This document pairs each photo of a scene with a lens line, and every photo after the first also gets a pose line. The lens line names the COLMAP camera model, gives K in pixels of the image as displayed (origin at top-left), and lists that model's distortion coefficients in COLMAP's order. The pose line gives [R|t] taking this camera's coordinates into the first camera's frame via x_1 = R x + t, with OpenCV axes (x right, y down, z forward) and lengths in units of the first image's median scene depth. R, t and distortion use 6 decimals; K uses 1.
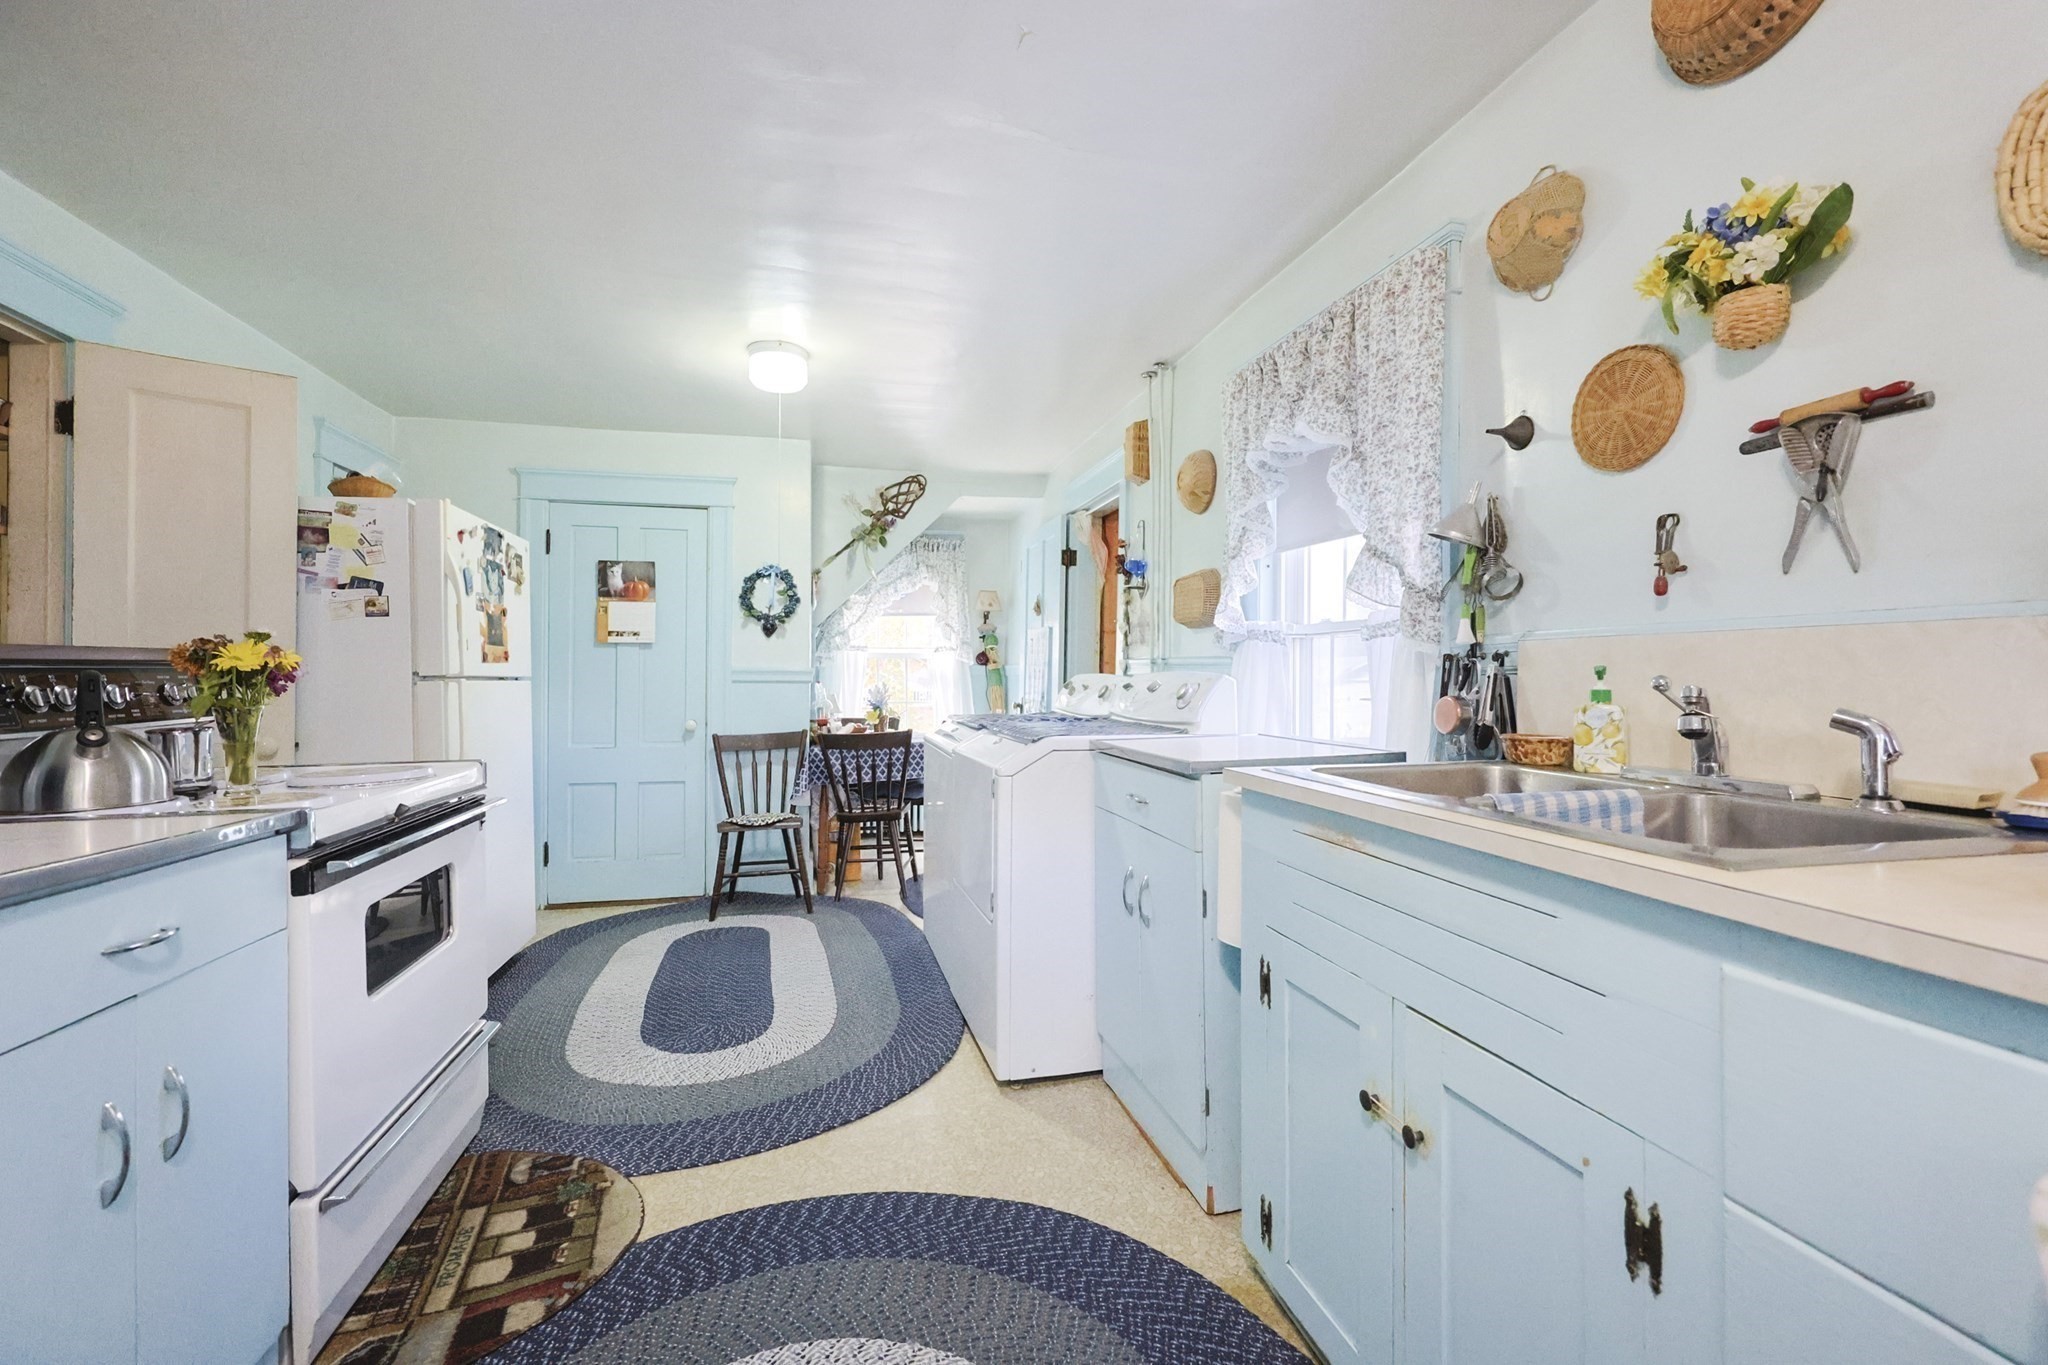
lens RADIAL K [[868.0, 0, 1027.9], [0, 868.0, 674.4], [0, 0, 1]] dist [-0.001166, -0.000644]
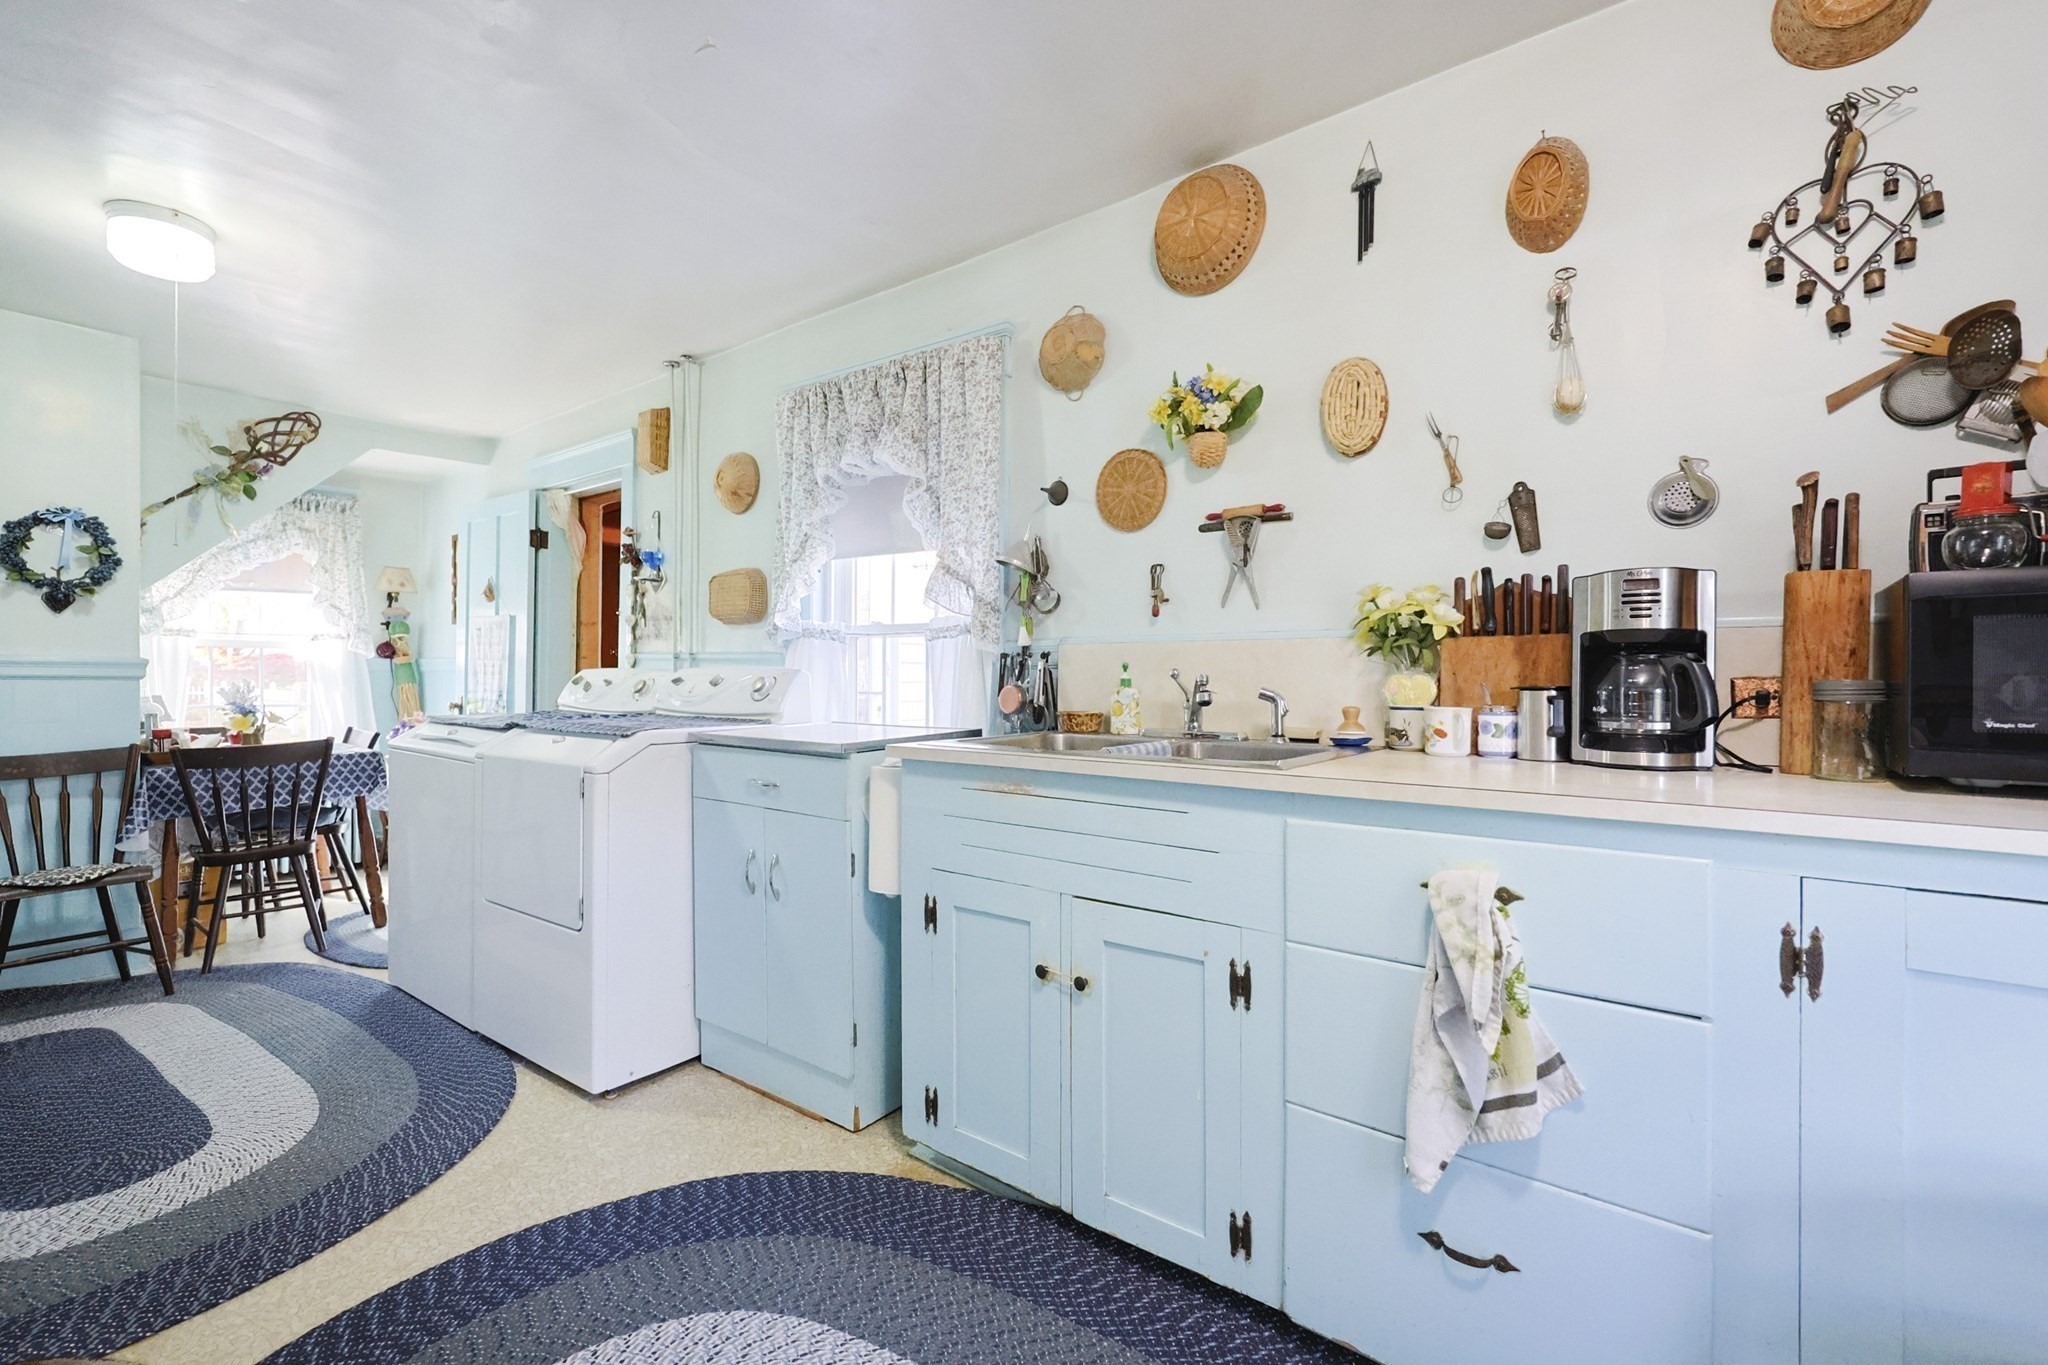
lens RADIAL K [[868.0, 0, 1036.8], [0, 868.0, 680.1], [0, 0, 1]] dist [-0.001166, -0.000644]
pose [[0.776894, -0.002095, 0.629628, -0.282038], [-0.002839, 0.999973, 0.006830, 0.007770], [-0.629625, -0.007094, 0.776867, -0.043029]]
